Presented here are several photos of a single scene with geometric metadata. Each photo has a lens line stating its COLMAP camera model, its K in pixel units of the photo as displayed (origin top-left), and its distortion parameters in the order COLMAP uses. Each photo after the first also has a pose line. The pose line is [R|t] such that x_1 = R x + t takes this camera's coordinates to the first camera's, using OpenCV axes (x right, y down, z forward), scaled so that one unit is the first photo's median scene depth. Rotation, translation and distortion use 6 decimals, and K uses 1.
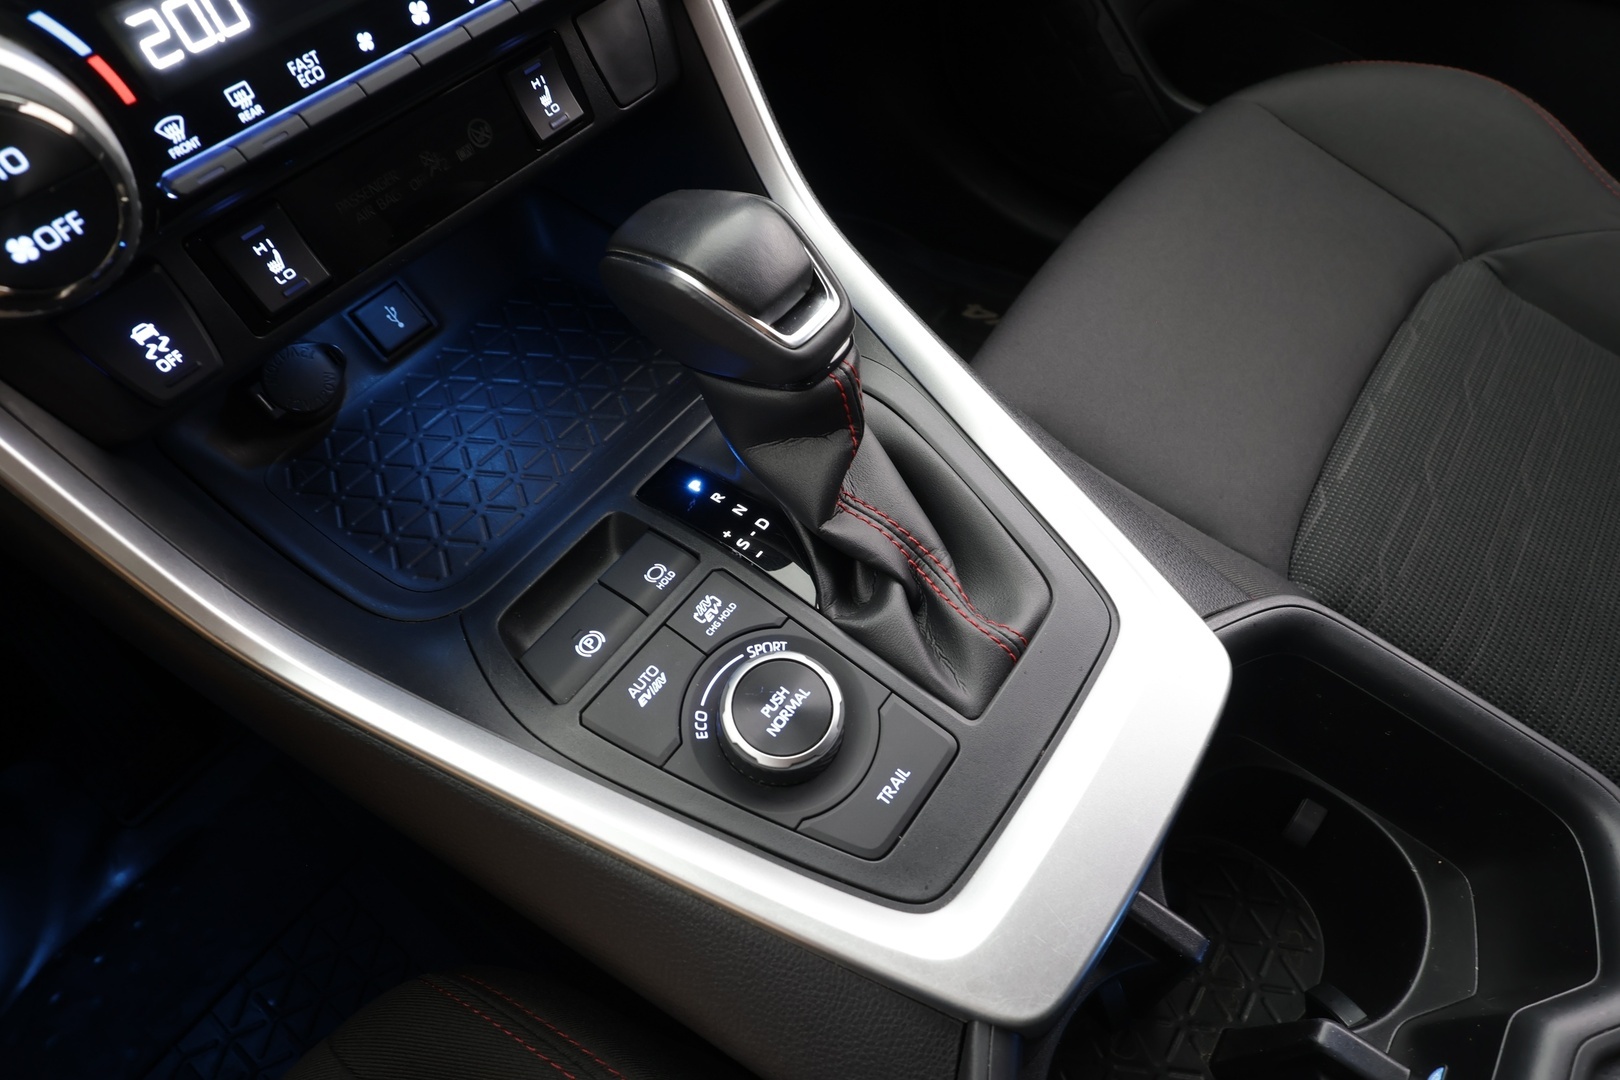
lens RADIAL K [[903.7, 0, 810.0], [0, 903.7, 540.0], [0, 0, 1]] dist [0.005317, 0.001647]
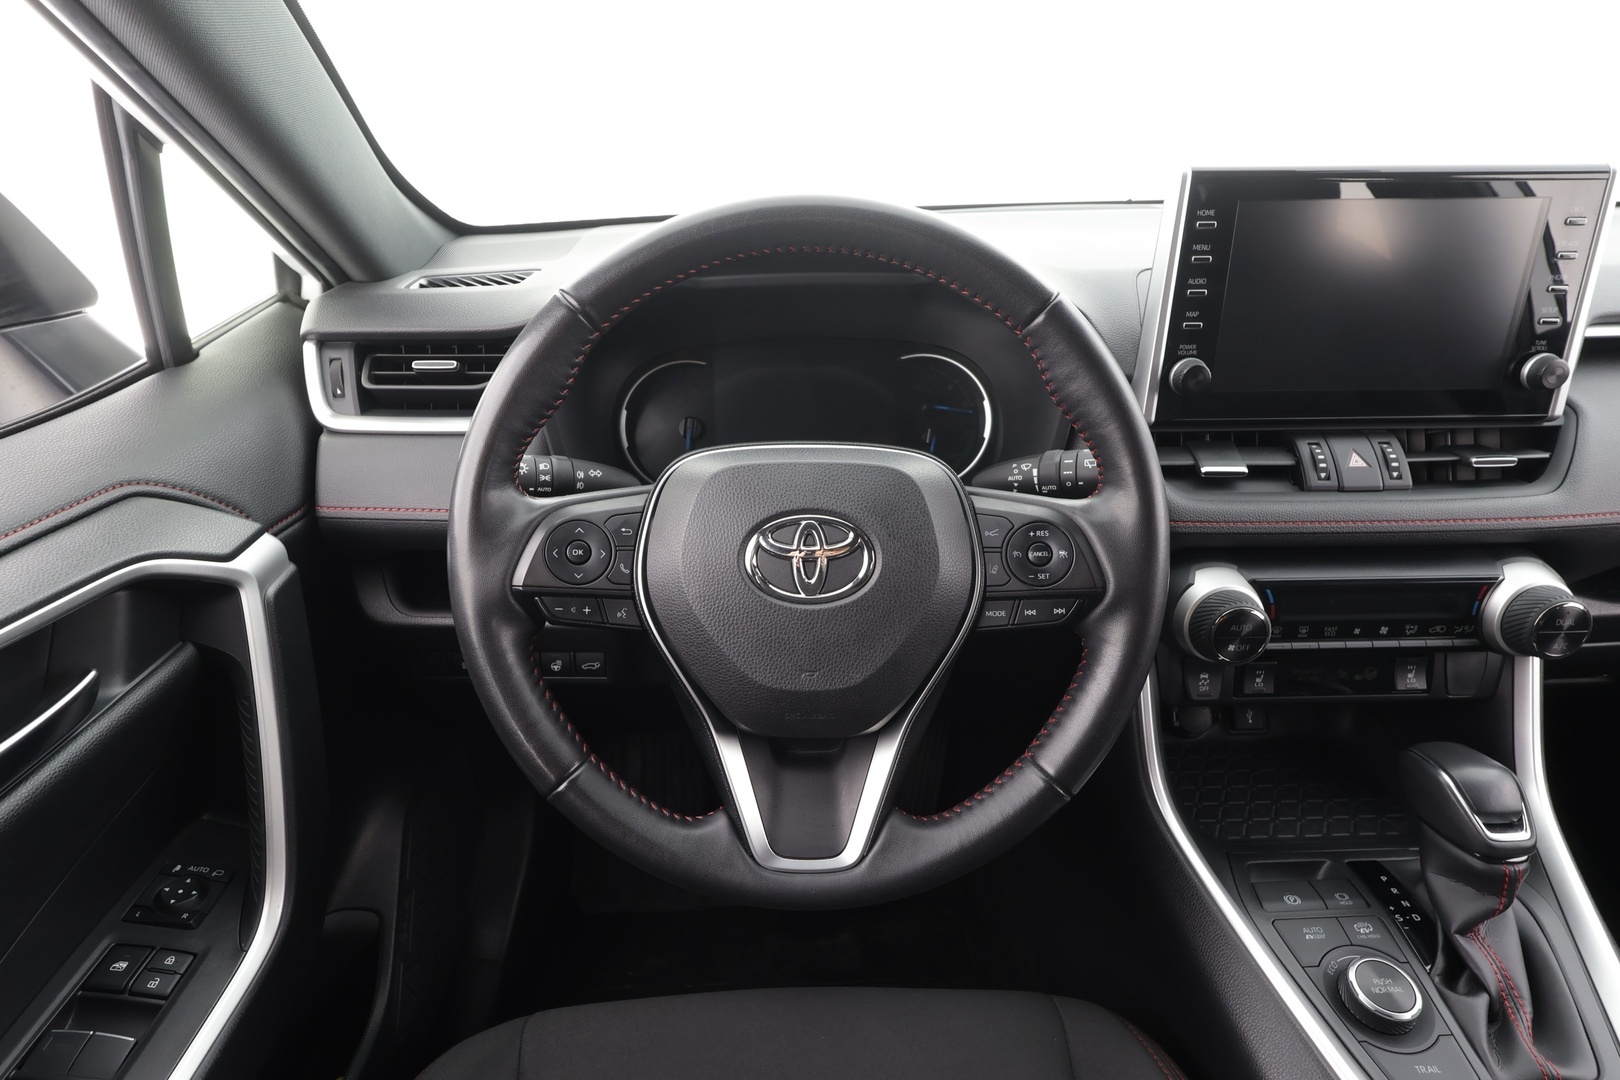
lens RADIAL K [[877.6, 0, 803.8], [0, 877.6, 543.7], [0, 0, 1]] dist [-0.001545, 0.000668]
pose [[0.619782, 0.383697, -0.684578, 0.109843], [-0.649508, 0.740402, -0.173046, 0.575446], [0.440466, 0.551889, 0.708102, -1.278102]]
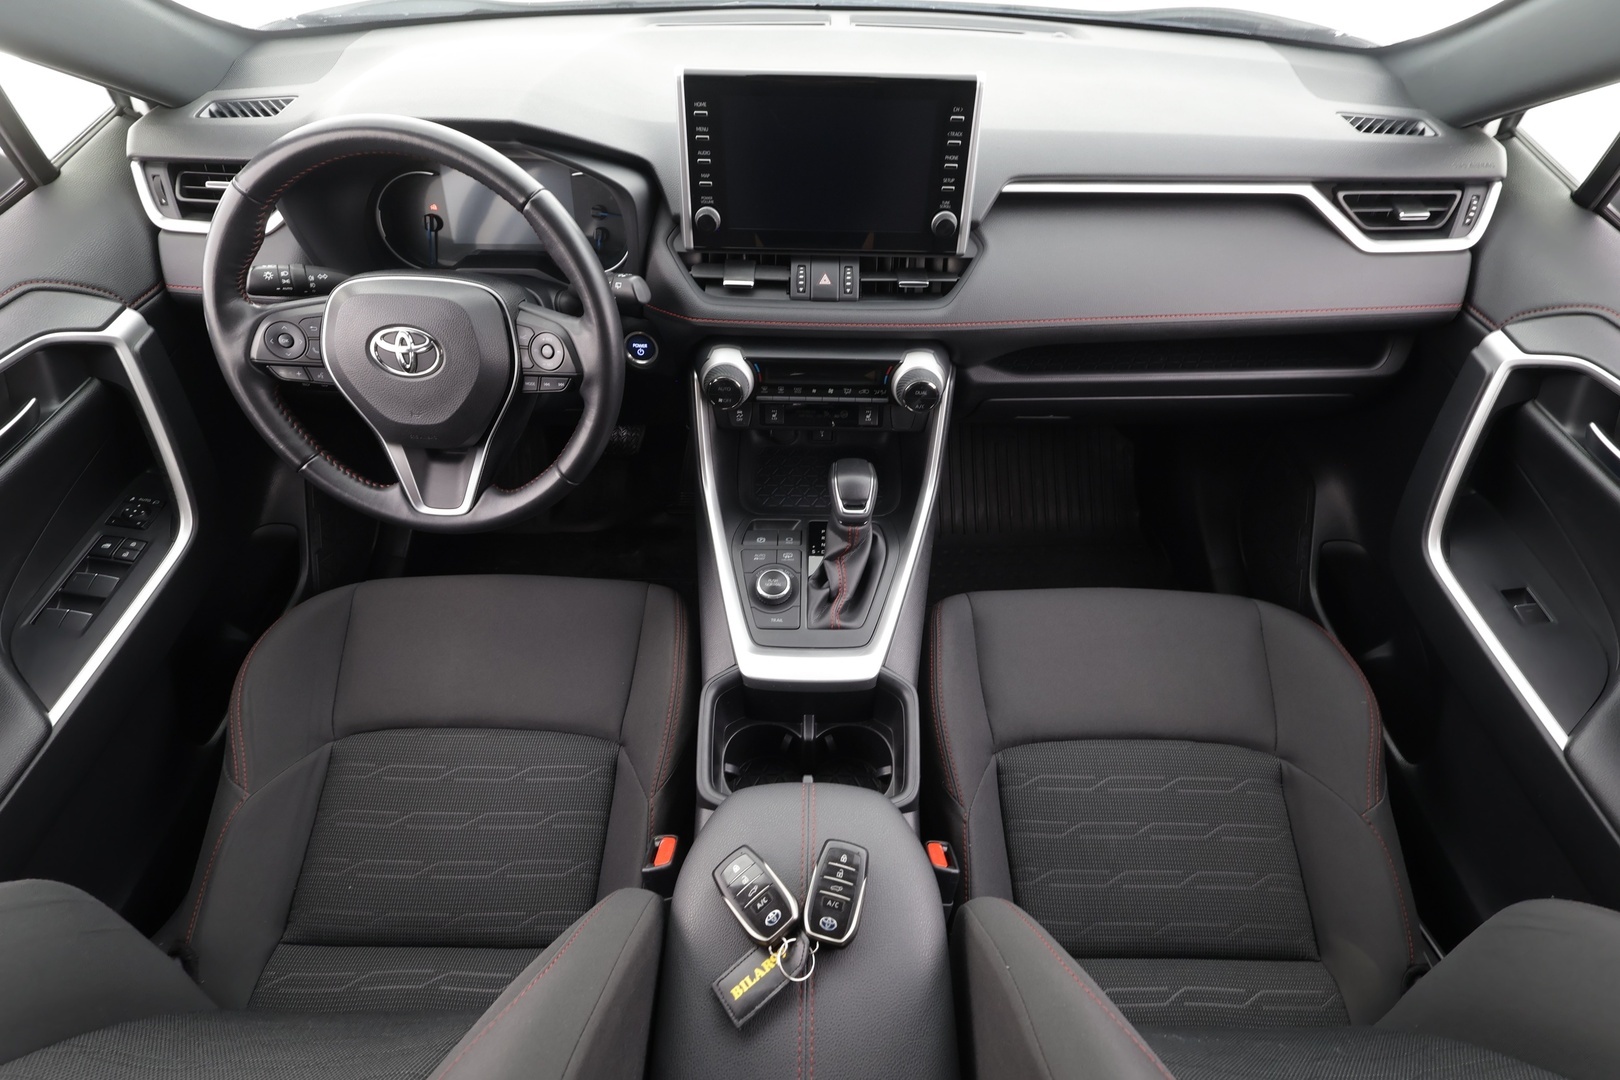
lens RADIAL K [[777.3, 0, 807.4], [0, 777.3, 541.8], [0, 0, 1]] dist [0.001483, 0.000118]
pose [[0.588826, 0.644490, -0.487767, 1.380184], [-0.678418, 0.722132, 0.135181, -0.422702], [0.439355, 0.251312, 0.862444, -1.574351]]
